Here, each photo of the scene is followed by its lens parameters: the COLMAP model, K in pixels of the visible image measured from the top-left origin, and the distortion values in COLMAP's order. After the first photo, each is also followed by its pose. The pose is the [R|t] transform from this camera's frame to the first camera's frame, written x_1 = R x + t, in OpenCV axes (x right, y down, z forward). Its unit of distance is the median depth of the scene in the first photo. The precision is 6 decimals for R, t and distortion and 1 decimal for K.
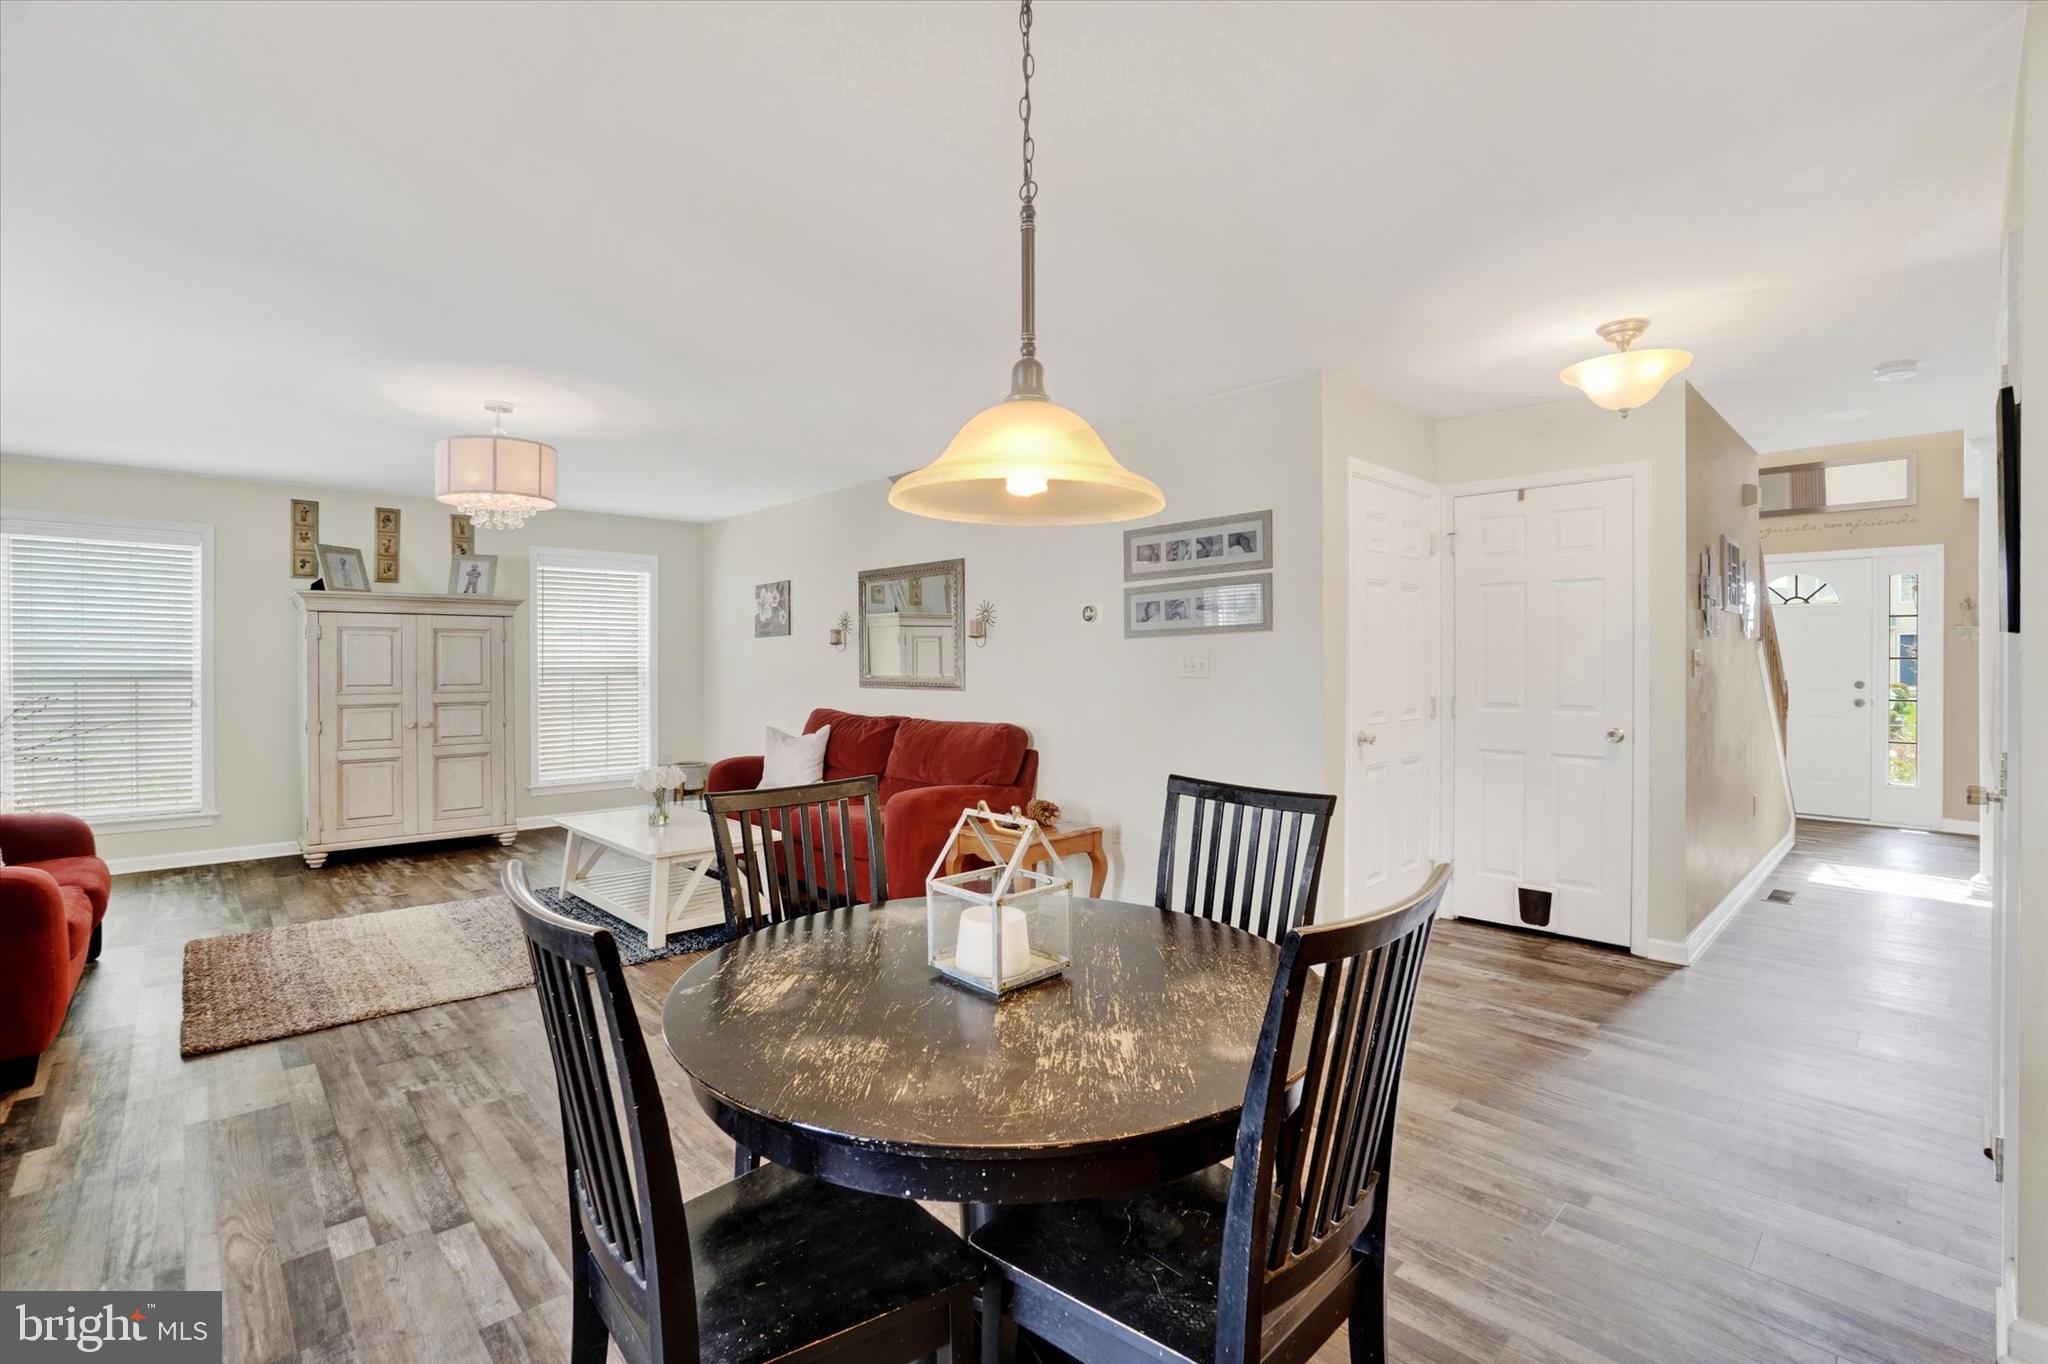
lens RADIAL K [[936.4, 0, 1008.0], [0, 936.4, 670.3], [0, 0, 1]] dist [-0.056279, 0.023636]
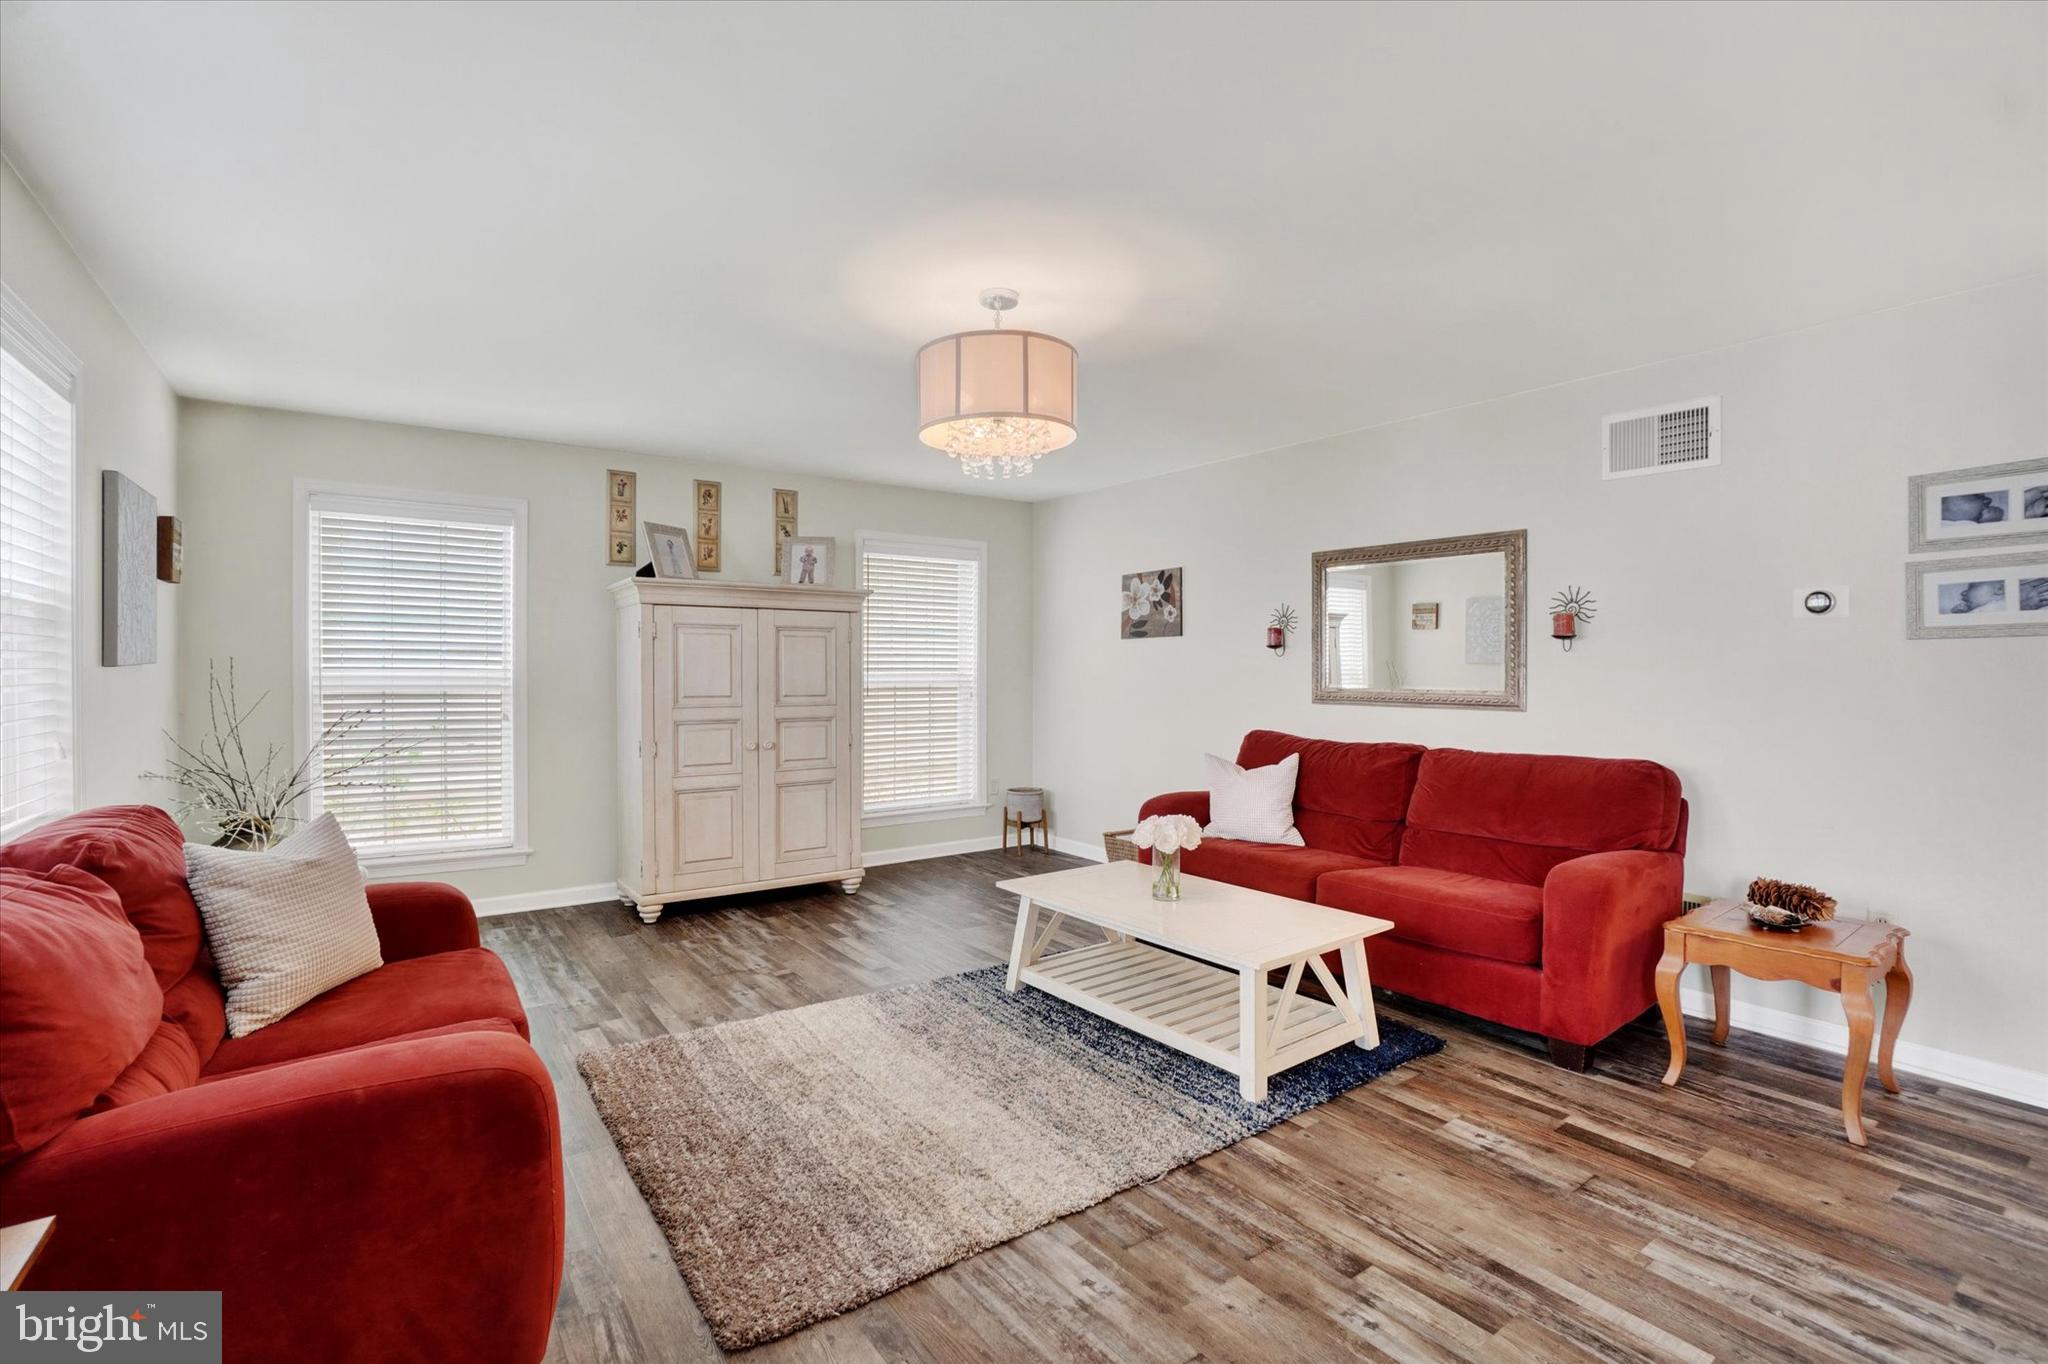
lens RADIAL K [[928.1, 0, 1005.6], [0, 928.1, 681.7], [0, 0, 1]] dist [-0.054652, 0.023288]
pose [[0.992396, 0.006426, -0.122920, -0.327112], [-0.005605, 0.999960, 0.007022, -0.003689], [0.122960, -0.006280, 0.992392, 0.220854]]
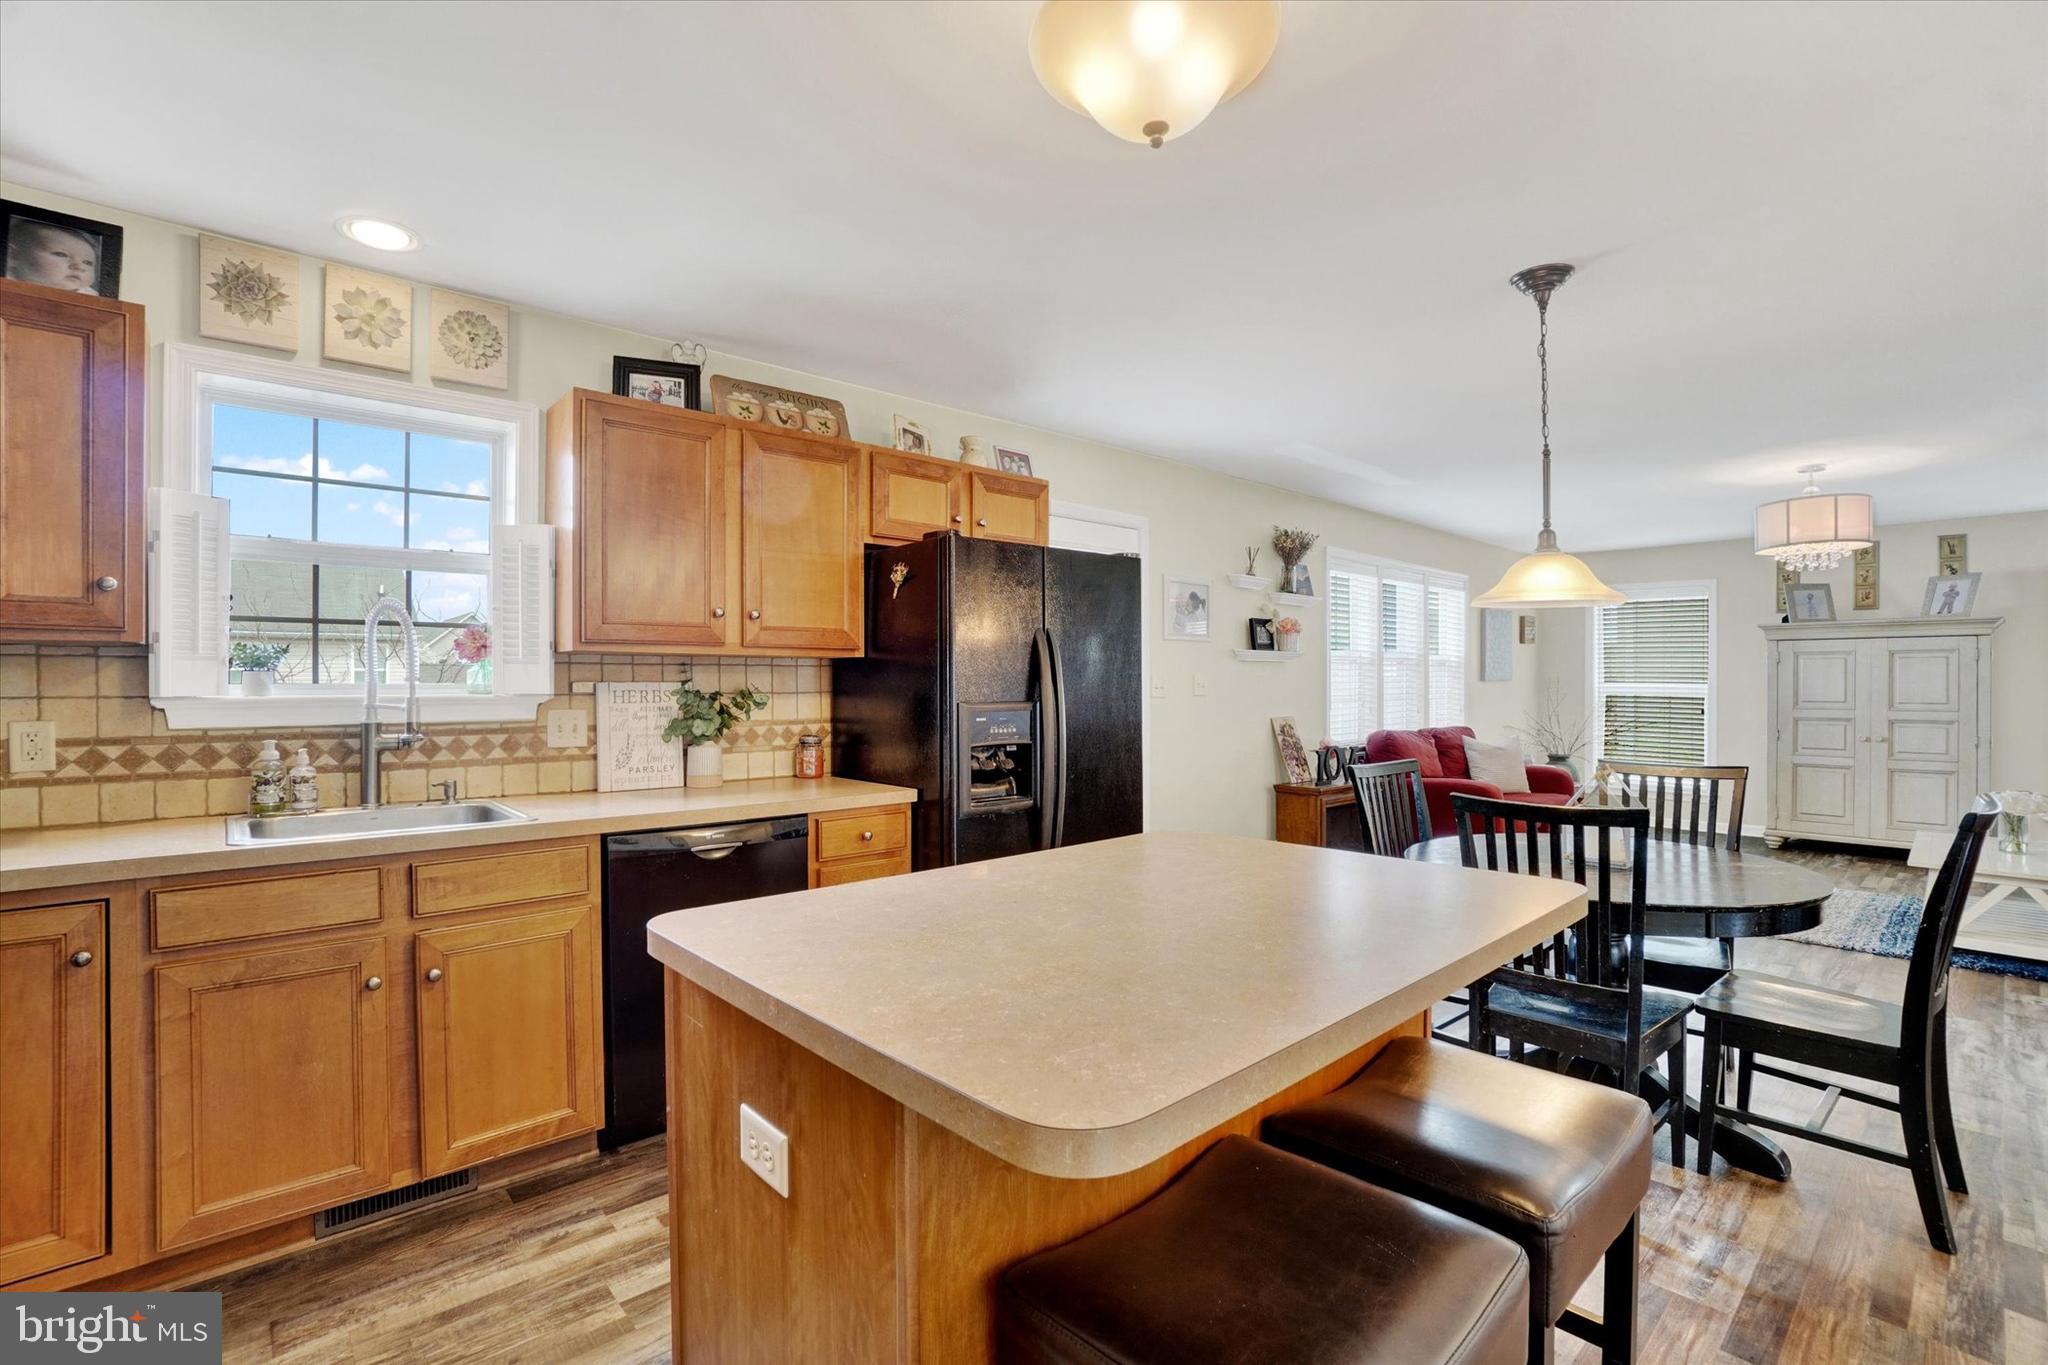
lens RADIAL K [[928.1, 0, 1005.6], [0, 928.1, 682.2], [0, 0, 1]] dist [-0.054652, 0.023288]
pose [[-0.014722, 0.000558, -0.999891, 0.447675], [-0.005260, 0.999986, 0.000635, -0.003616], [0.999878, 0.005268, -0.014718, -0.020624]]
